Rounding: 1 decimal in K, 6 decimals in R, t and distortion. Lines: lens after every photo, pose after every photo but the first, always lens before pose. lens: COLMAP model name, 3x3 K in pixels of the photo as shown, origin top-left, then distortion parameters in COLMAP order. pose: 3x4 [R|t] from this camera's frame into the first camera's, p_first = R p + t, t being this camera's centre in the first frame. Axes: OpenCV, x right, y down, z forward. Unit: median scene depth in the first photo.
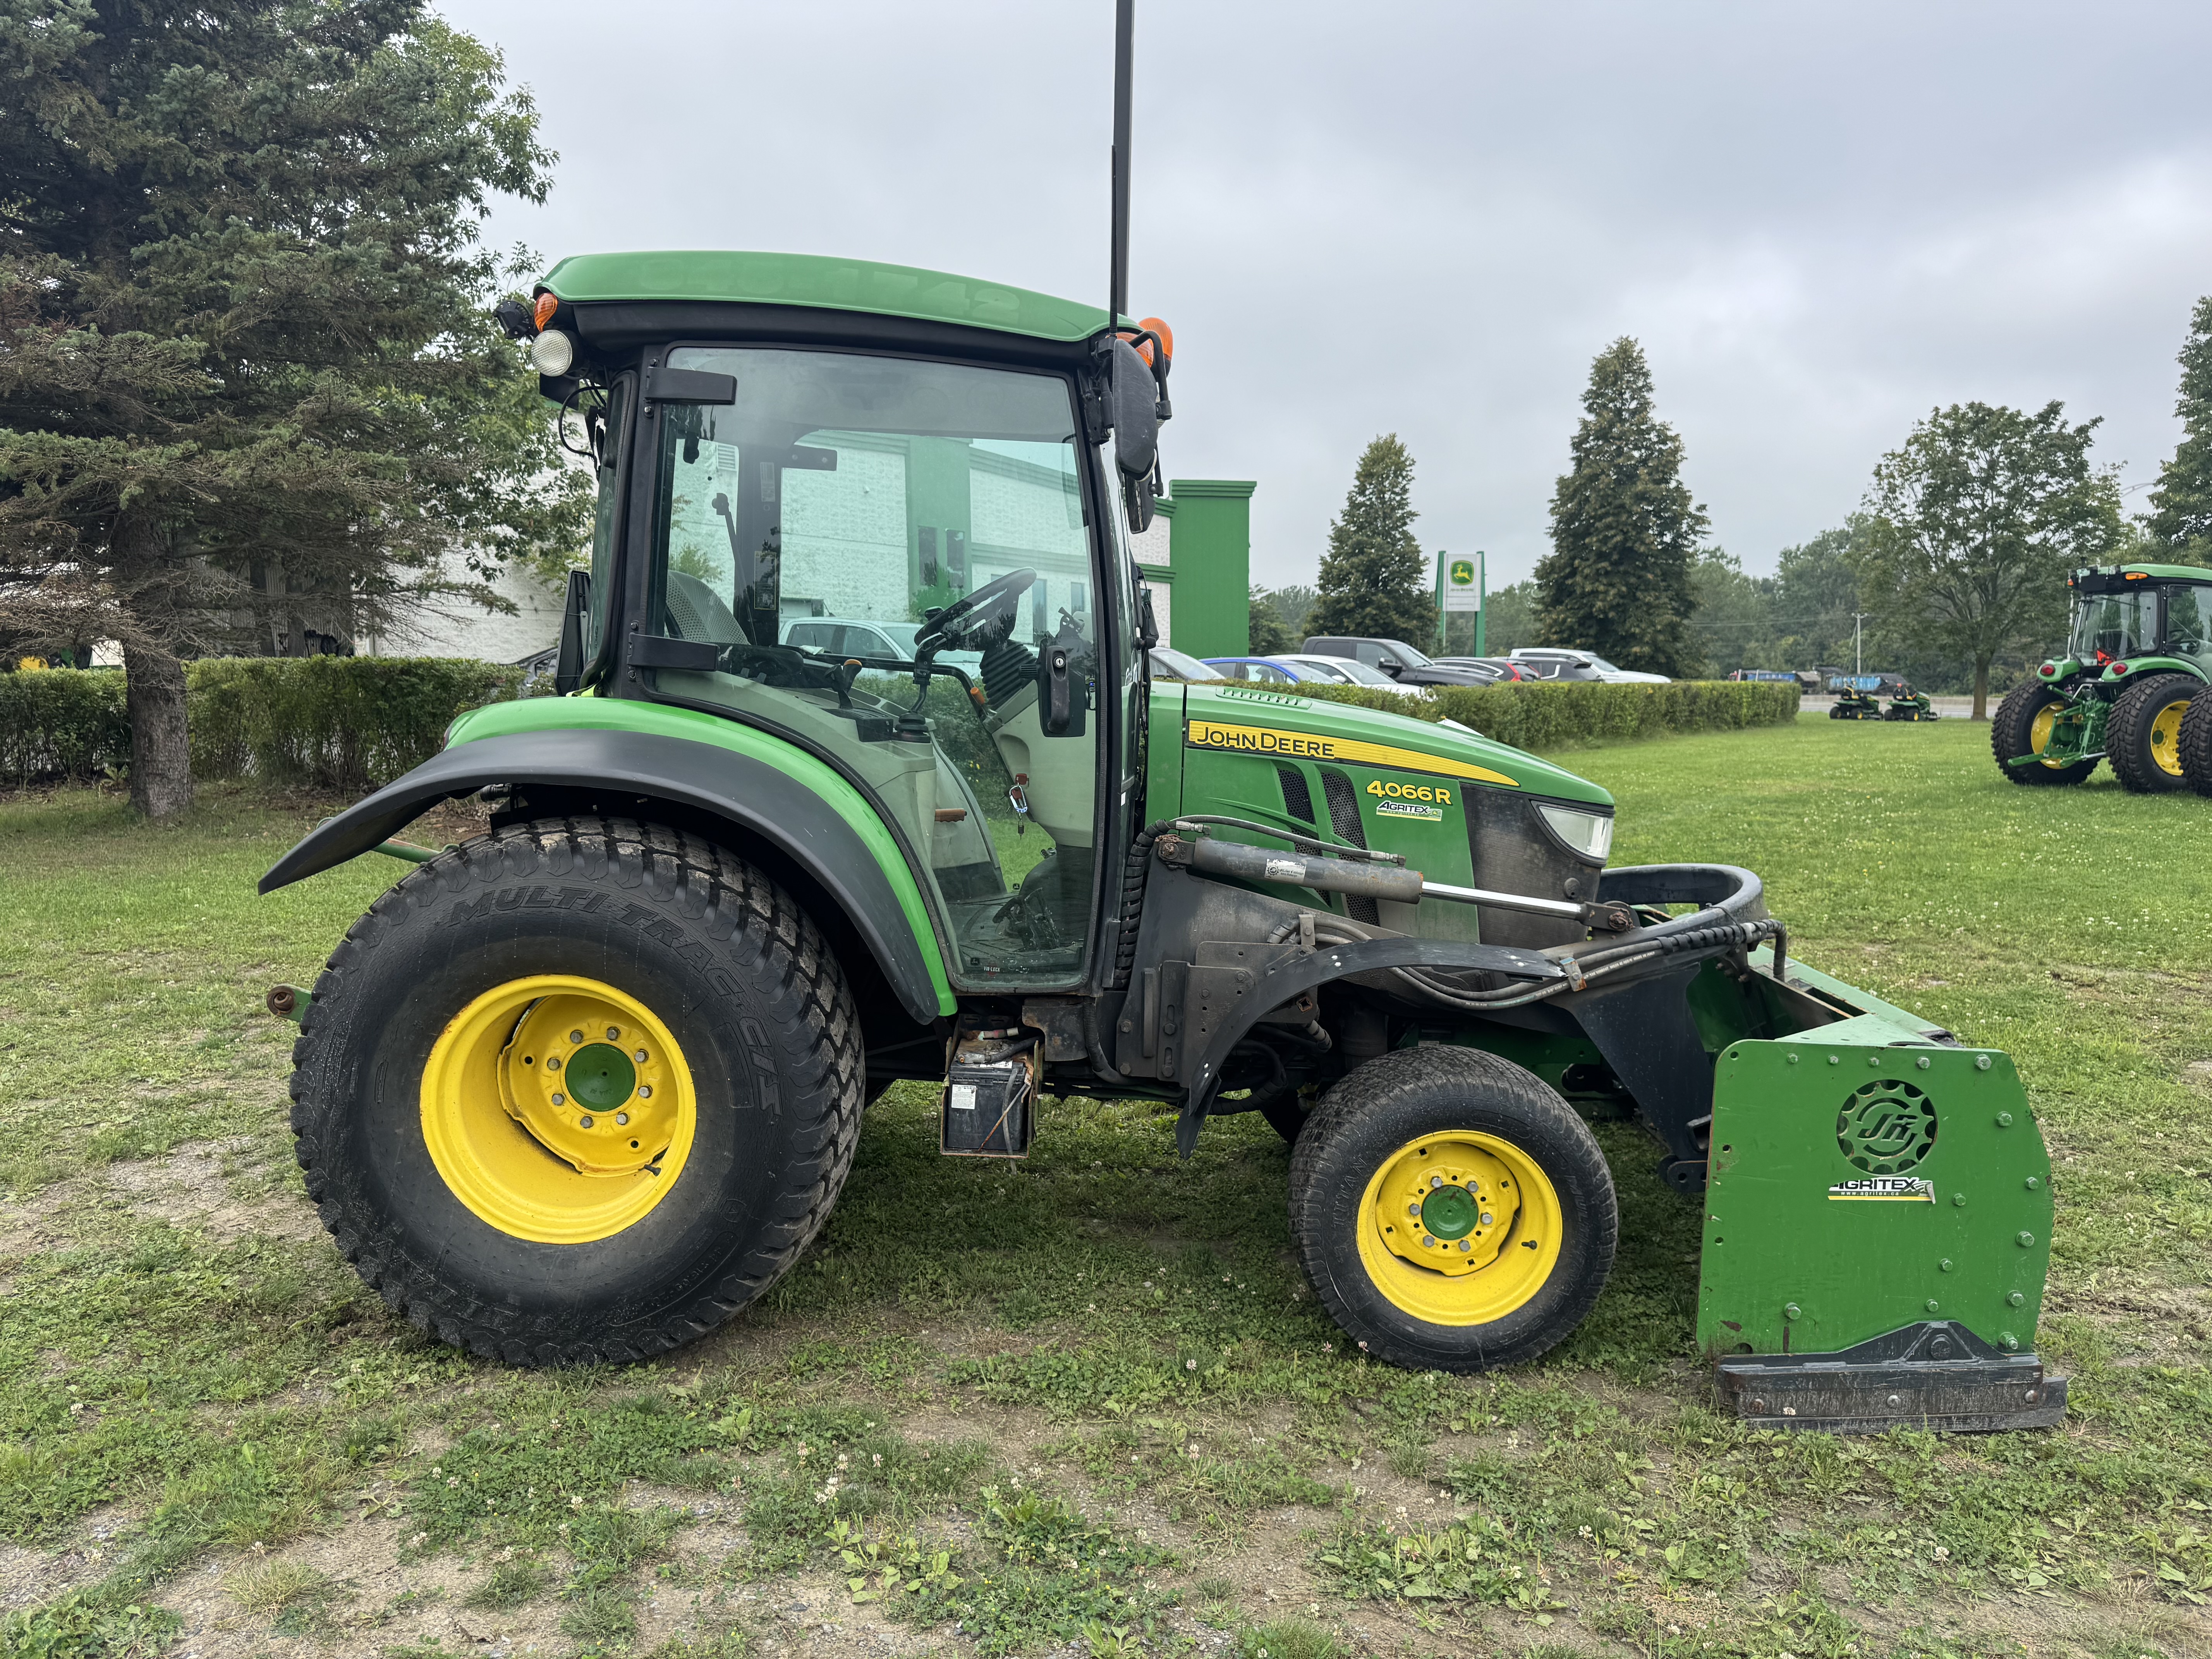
lens RADIAL K [[1541.7, 0, 1106.0], [0, 1541.7, 829.5], [0, 0, 1]] dist [0.058043, -0.002302]
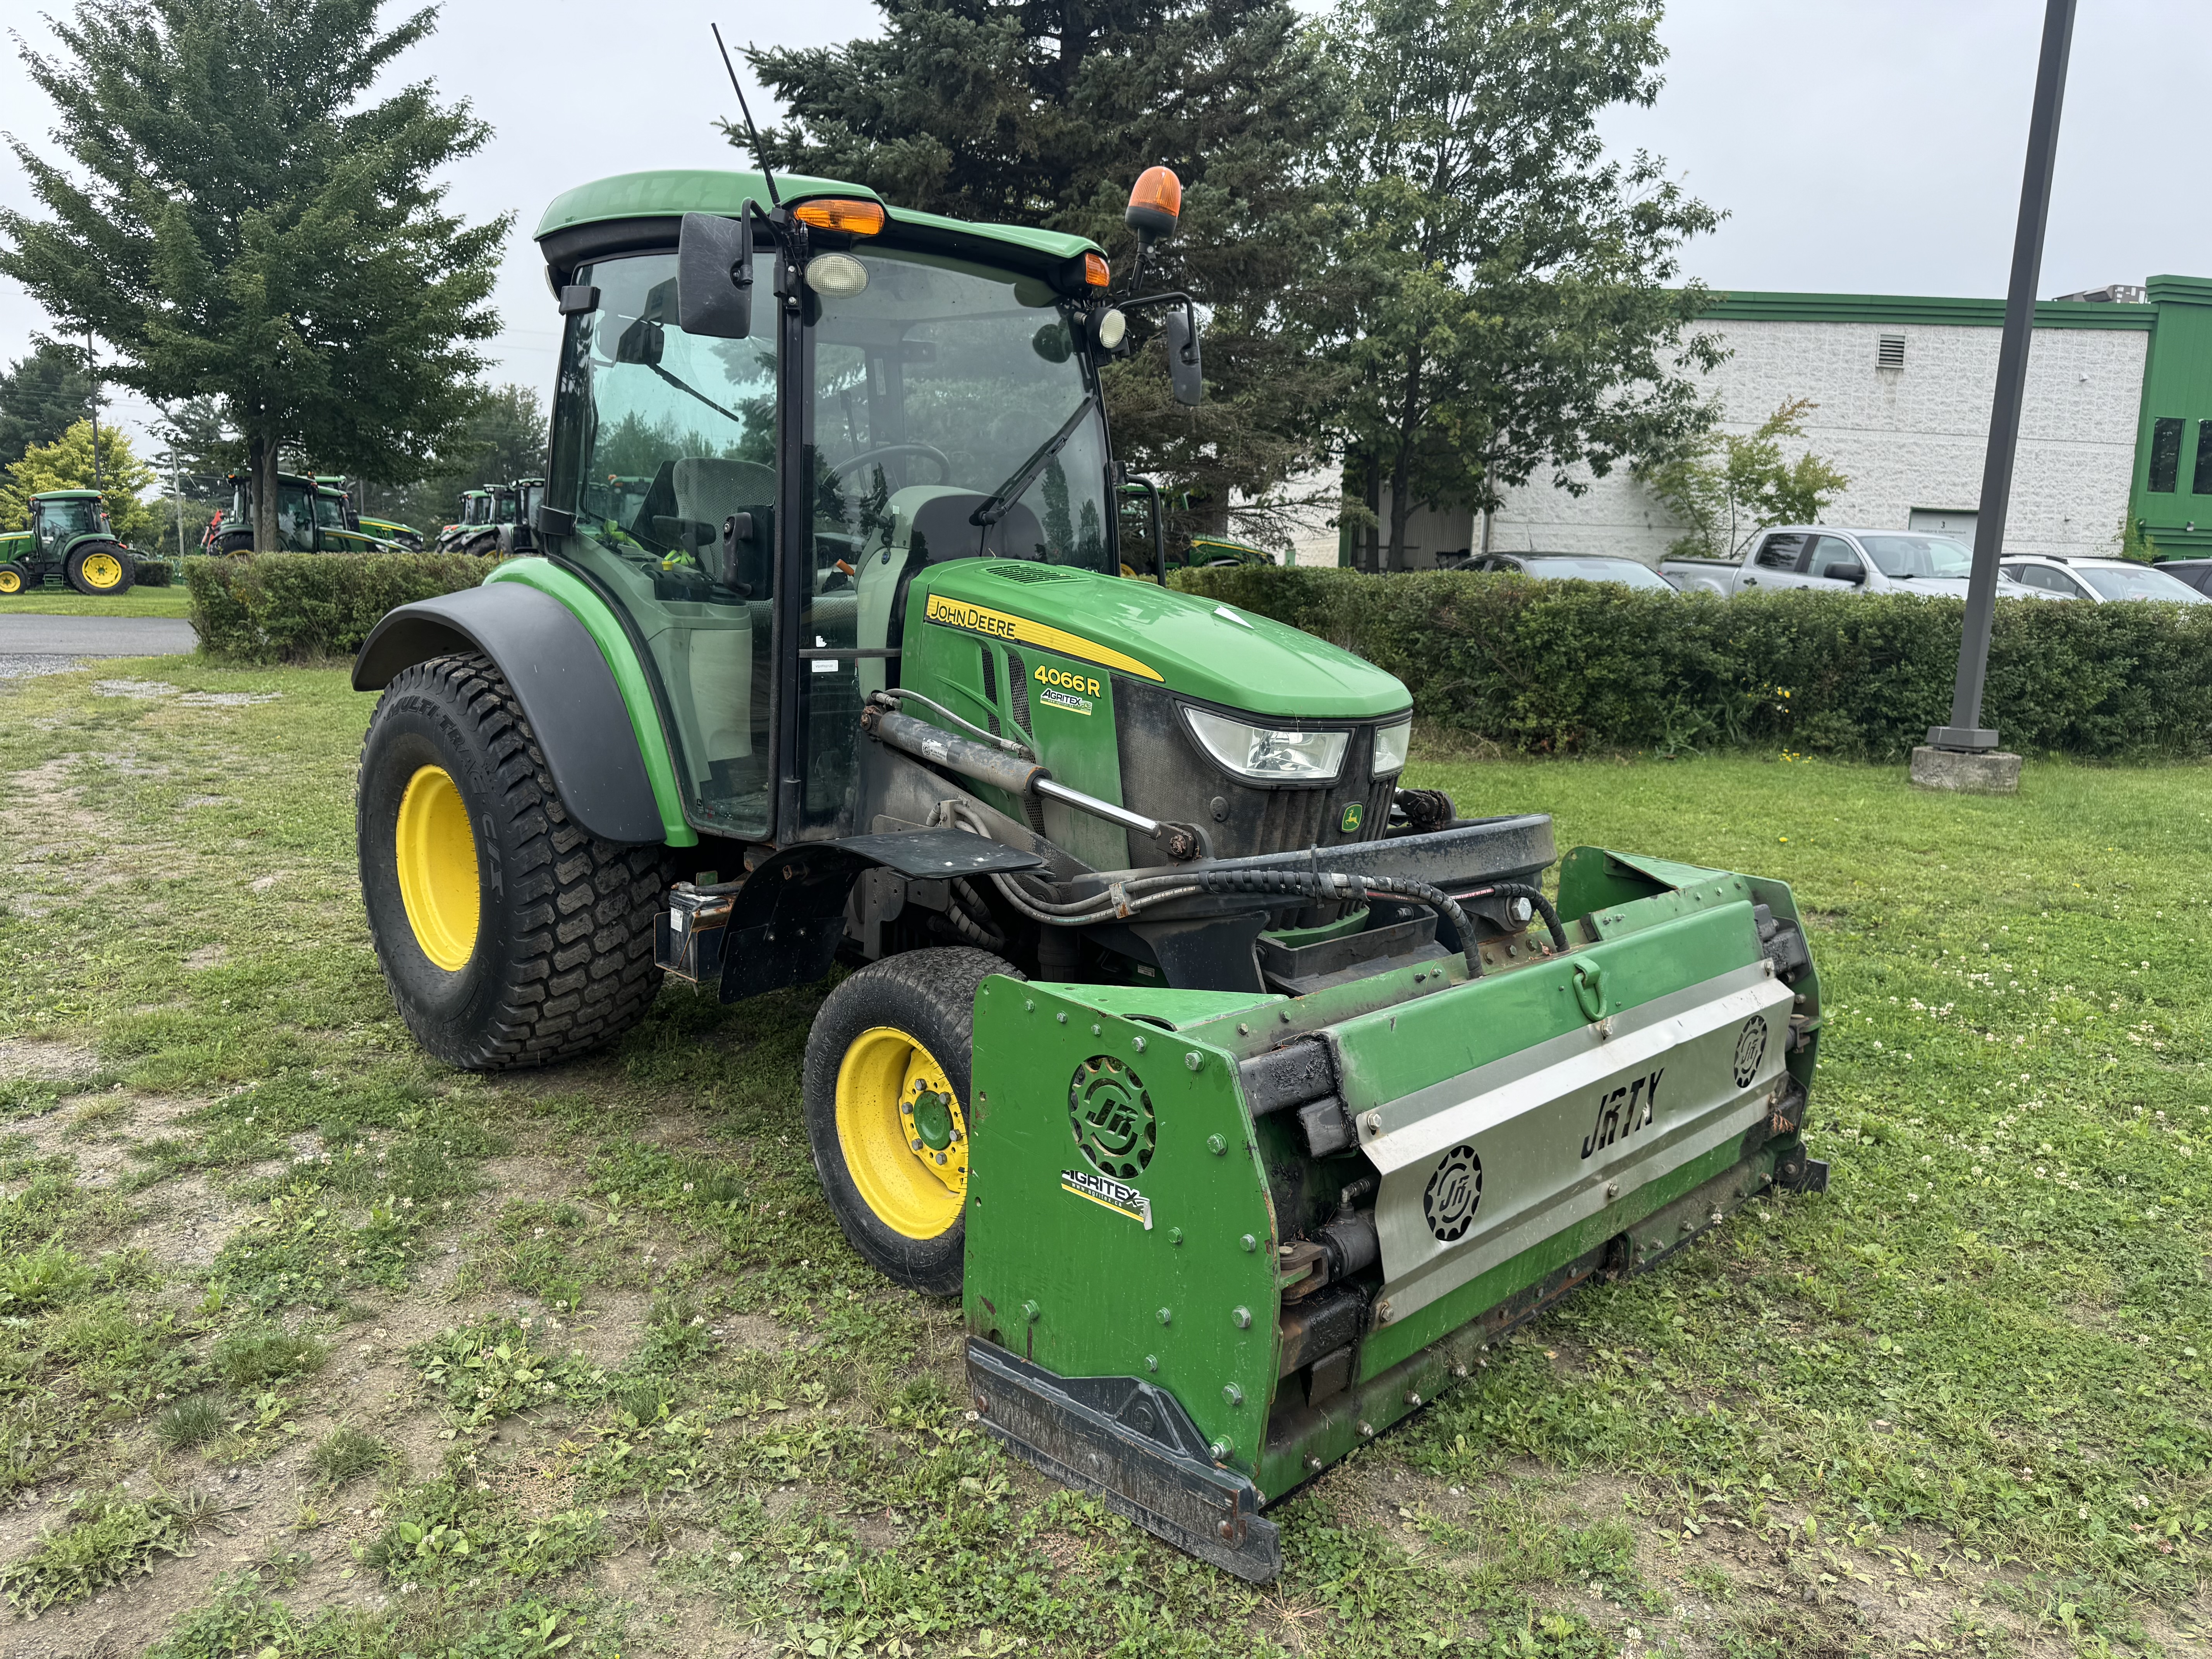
lens RADIAL K [[1581.6, 0, 1106.0], [0, 1581.6, 829.5], [0, 0, 1]] dist [0.021376, -0.012678]
pose [[0.724091, 0.125894, -0.678118, 0.844729], [-0.095198, 0.992032, 0.082521, -0.016249], [0.683103, 0.004802, 0.730306, 0.343469]]
